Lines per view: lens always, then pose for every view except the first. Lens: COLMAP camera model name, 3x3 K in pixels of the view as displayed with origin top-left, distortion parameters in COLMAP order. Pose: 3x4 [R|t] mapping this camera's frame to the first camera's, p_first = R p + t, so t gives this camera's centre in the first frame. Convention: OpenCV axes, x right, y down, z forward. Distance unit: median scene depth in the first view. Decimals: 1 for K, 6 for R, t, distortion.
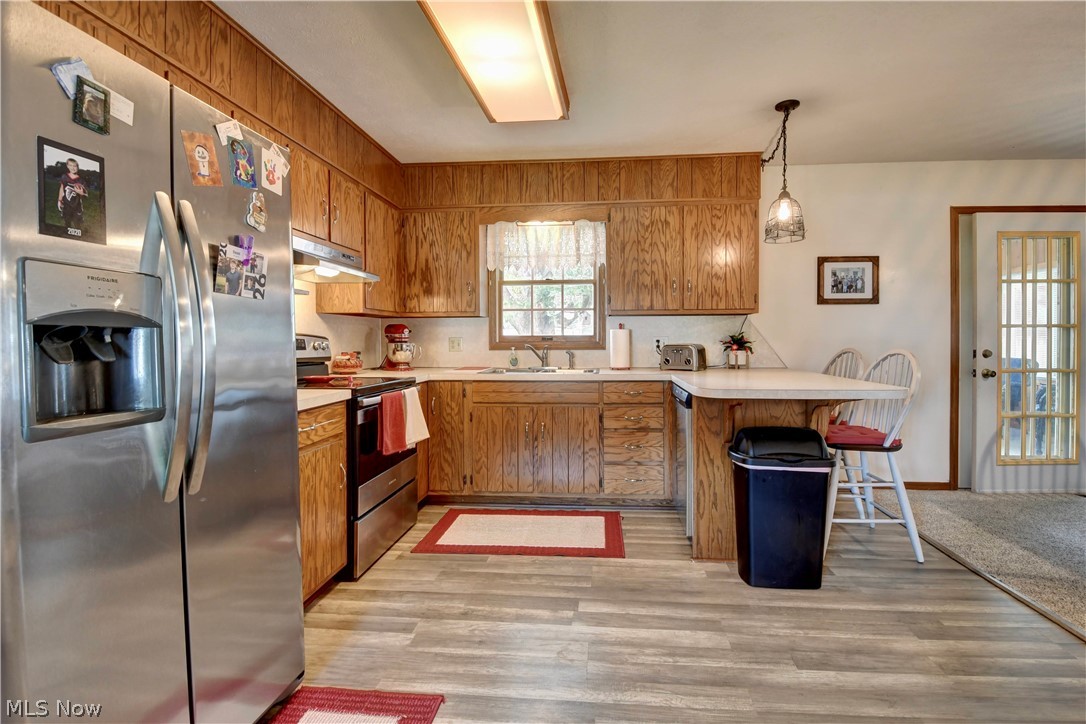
lens RADIAL K [[494.3, 0, 562.3], [0, 494.3, 346.8], [0, 0, 1]] dist [-0.002857, -0.009297]
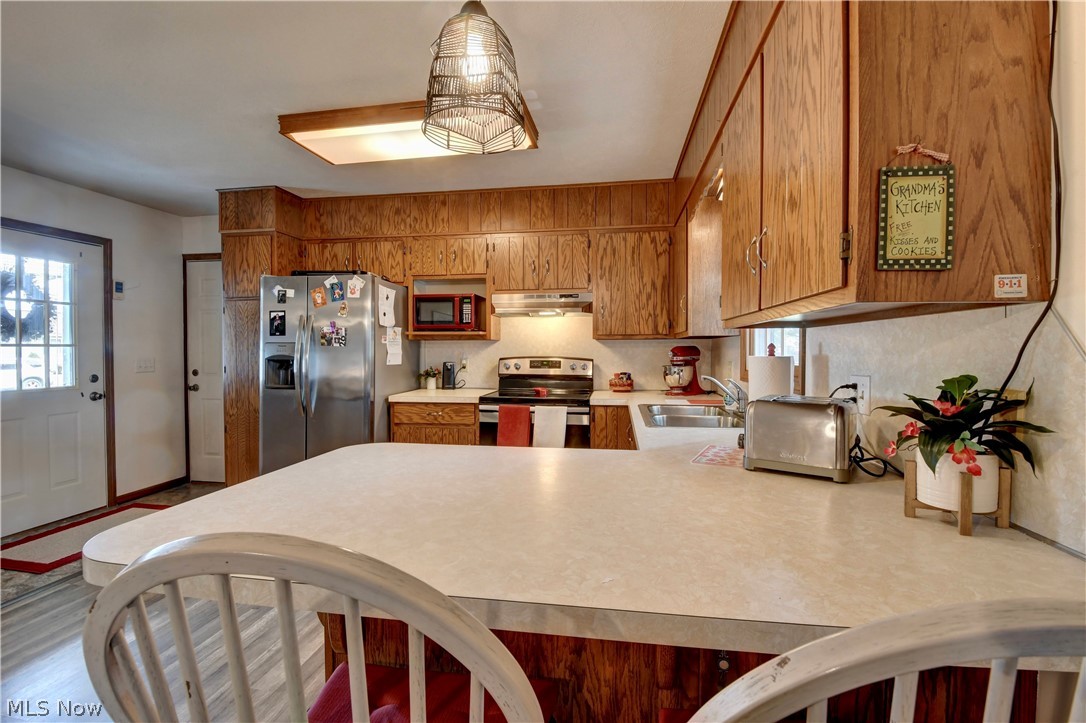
lens RADIAL K [[476.2, 0, 546.1], [0, 476.2, 358.8], [0, 0, 1]] dist [0.001540, -0.014084]
pose [[-0.062915, 0.022985, -0.997754, 0.854403], [-0.014745, 0.999604, 0.023957, -0.057095], [0.997910, 0.016219, -0.062551, 1.132450]]
